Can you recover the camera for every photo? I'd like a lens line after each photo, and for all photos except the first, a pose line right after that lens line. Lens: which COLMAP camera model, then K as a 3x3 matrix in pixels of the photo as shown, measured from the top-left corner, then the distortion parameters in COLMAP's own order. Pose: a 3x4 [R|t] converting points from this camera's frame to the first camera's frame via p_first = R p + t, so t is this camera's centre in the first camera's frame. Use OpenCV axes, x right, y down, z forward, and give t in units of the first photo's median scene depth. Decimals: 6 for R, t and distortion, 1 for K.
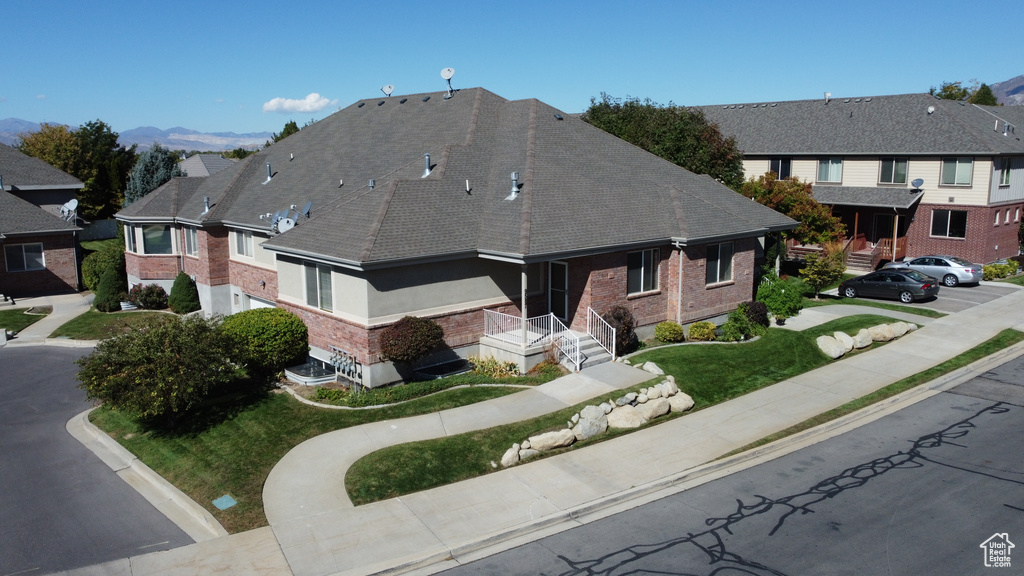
lens RADIAL K [[775.0, 0, 510.7], [0, 775.0, 289.1], [0, 0, 1]] dist [0.000531, -0.008912]
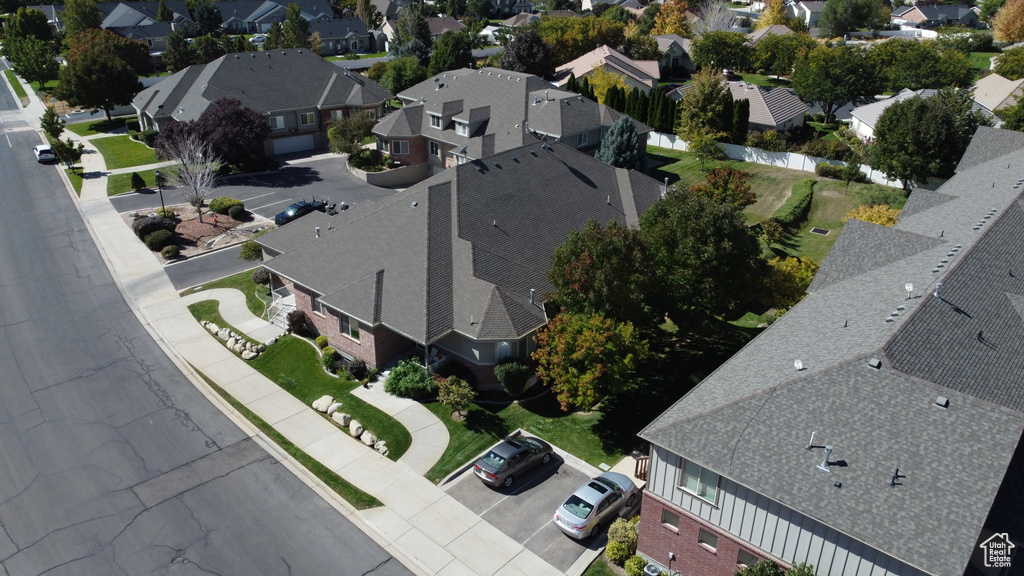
lens RADIAL K [[775.0, 0, 509.7], [0, 775.0, 287.7], [0, 0, 1]] dist [0.000531, -0.008912]
pose [[0.133532, 0.431720, -0.892069, 2.139706], [-0.184434, 0.895231, 0.405643, -1.022484], [0.973732, 0.110361, 0.199165, 1.247682]]
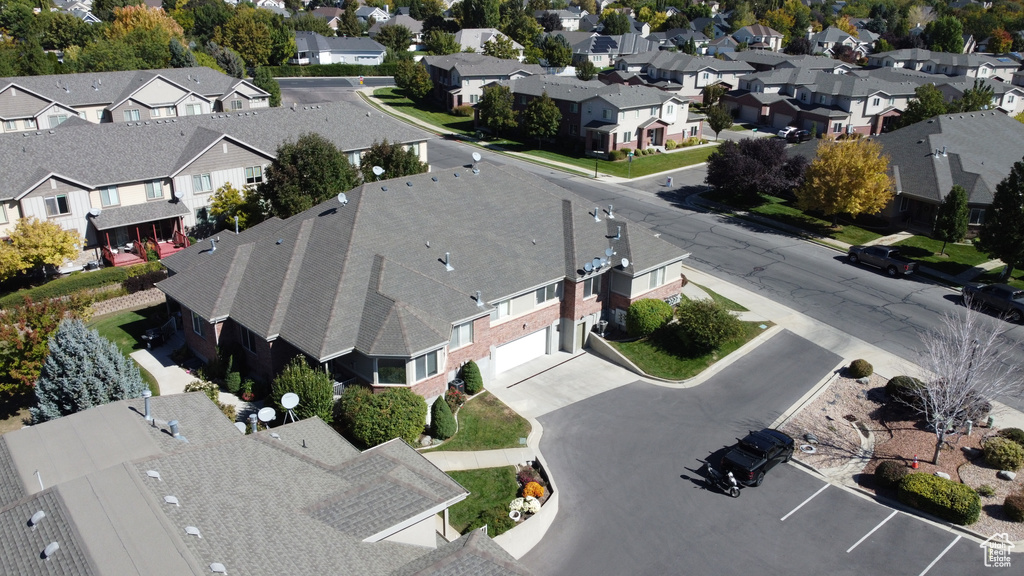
lens RADIAL K [[775.0, 0, 507.1], [0, 775.0, 286.1], [0, 0, 1]] dist [0.000531, -0.008912]
pose [[-0.044920, -0.349469, 0.935870, -2.418576], [0.160644, 0.922097, 0.352037, -0.866973], [-0.985990, 0.166156, 0.014720, 1.470274]]
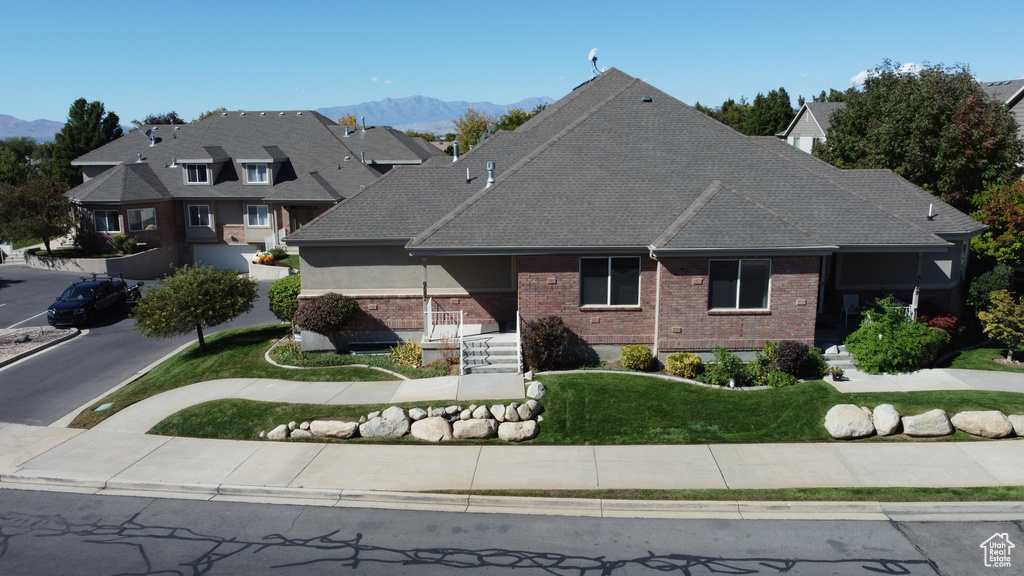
lens RADIAL K [[775.0, 0, 510.1], [0, 775.0, 293.0], [0, 0, 1]] dist [0.000531, -0.008912]
pose [[0.761034, 0.132774, -0.634979, 0.741228], [-0.110443, 0.991059, 0.074863, -0.072737], [0.639242, 0.013155, 0.768893, 0.316123]]
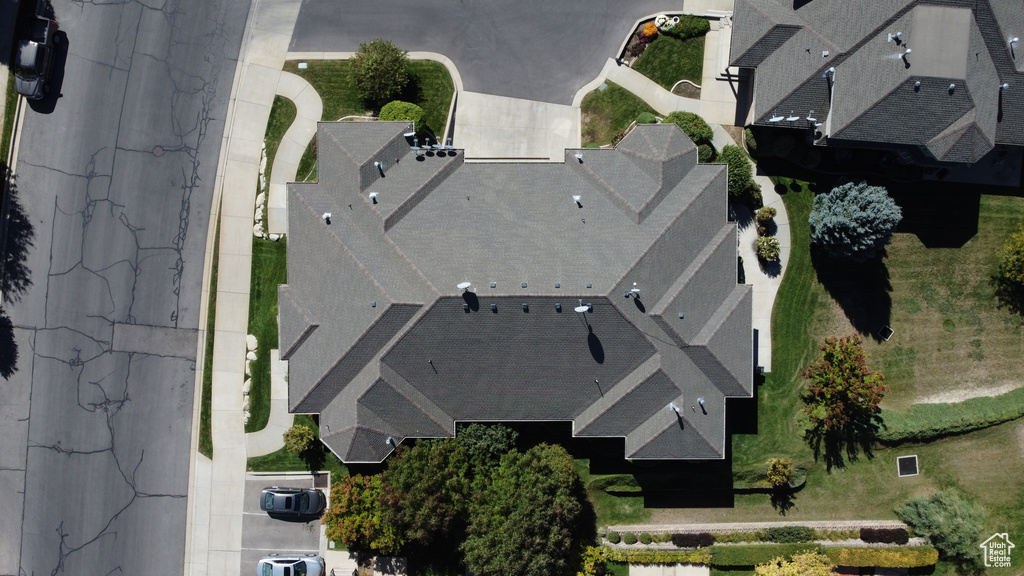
lens RADIAL K [[775.0, 0, 513.8], [0, 775.0, 284.4], [0, 0, 1]] dist [0.000531, -0.008912]
pose [[-0.662199, 0.748885, 0.025745, -0.265729], [-0.129444, -0.148166, 0.980454, -2.449056], [0.738063, 0.645924, 0.195055, 1.226768]]
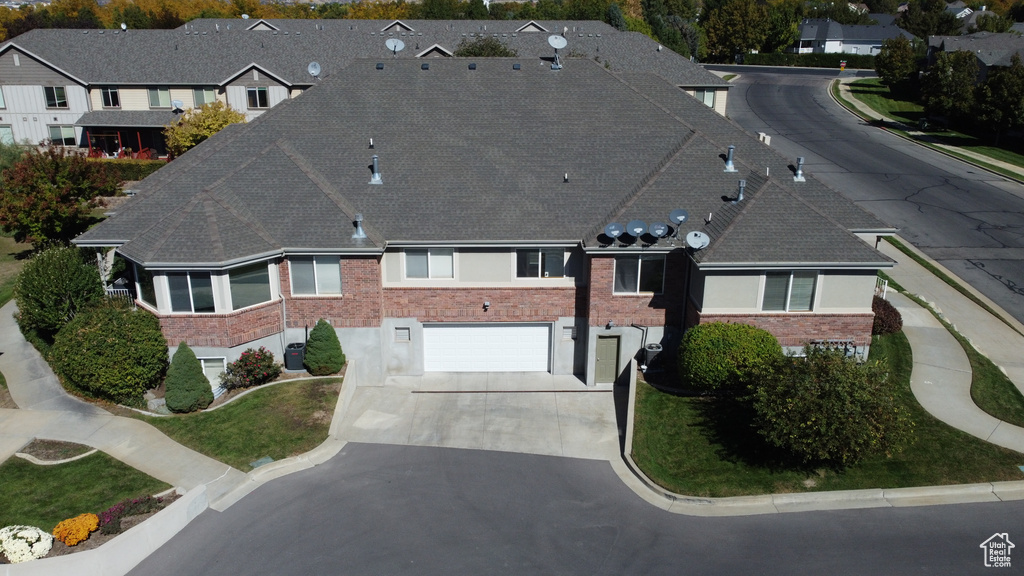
lens RADIAL K [[775.0, 0, 508.6], [0, 775.0, 282.1], [0, 0, 1]] dist [0.000531, -0.008912]
pose [[0.645358, -0.239053, 0.725511, -1.346372], [0.123962, 0.969956, 0.209330, -0.305207], [-0.753755, -0.045157, 0.655603, 0.623997]]
